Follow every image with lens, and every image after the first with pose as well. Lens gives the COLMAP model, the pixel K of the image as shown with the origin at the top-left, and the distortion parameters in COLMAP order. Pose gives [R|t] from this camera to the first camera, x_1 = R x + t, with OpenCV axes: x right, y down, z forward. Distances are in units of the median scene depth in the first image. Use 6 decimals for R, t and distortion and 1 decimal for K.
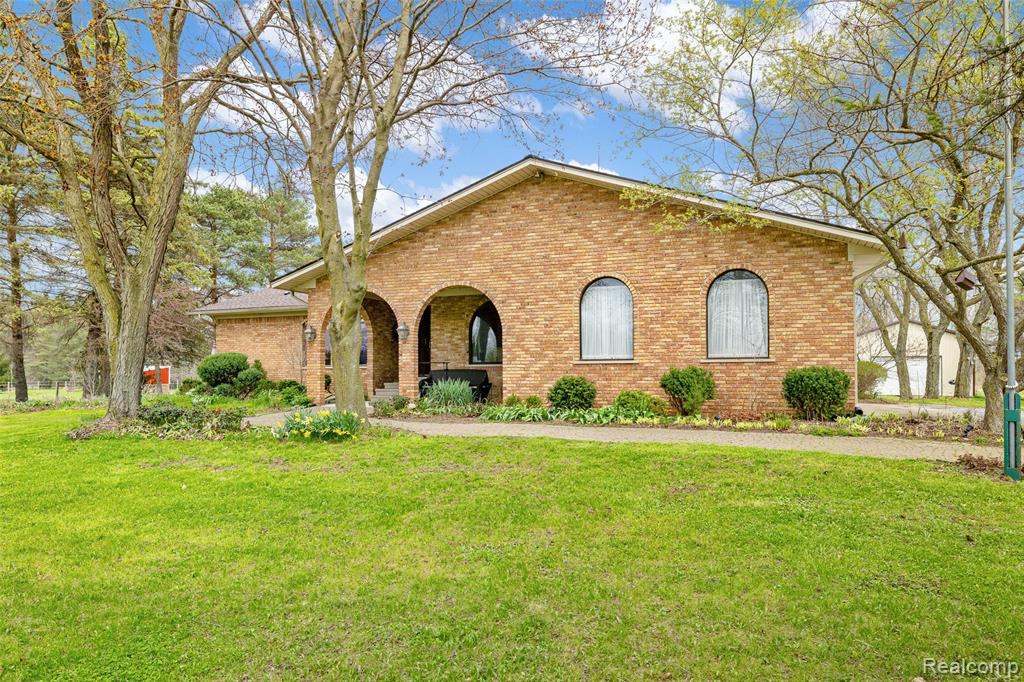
lens RADIAL K [[711.8, 0, 505.0], [0, 711.8, 339.8], [0, 0, 1]] dist [-0.008484, -0.001306]
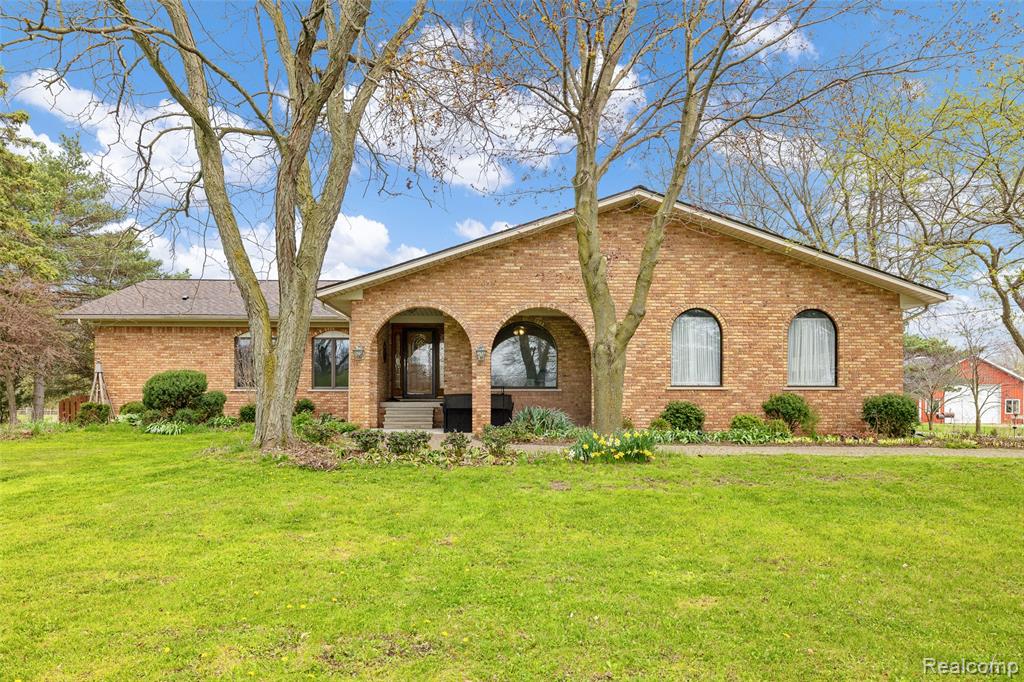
lens RADIAL K [[813.7, 0, 493.0], [0, 813.7, 386.5], [0, 0, 1]] dist [0.002003, -0.000544]
pose [[0.908150, 0.014612, 0.418390, -0.659807], [-0.026468, 0.999395, 0.022546, 0.009212], [-0.417807, -0.031549, 0.907988, 0.015050]]
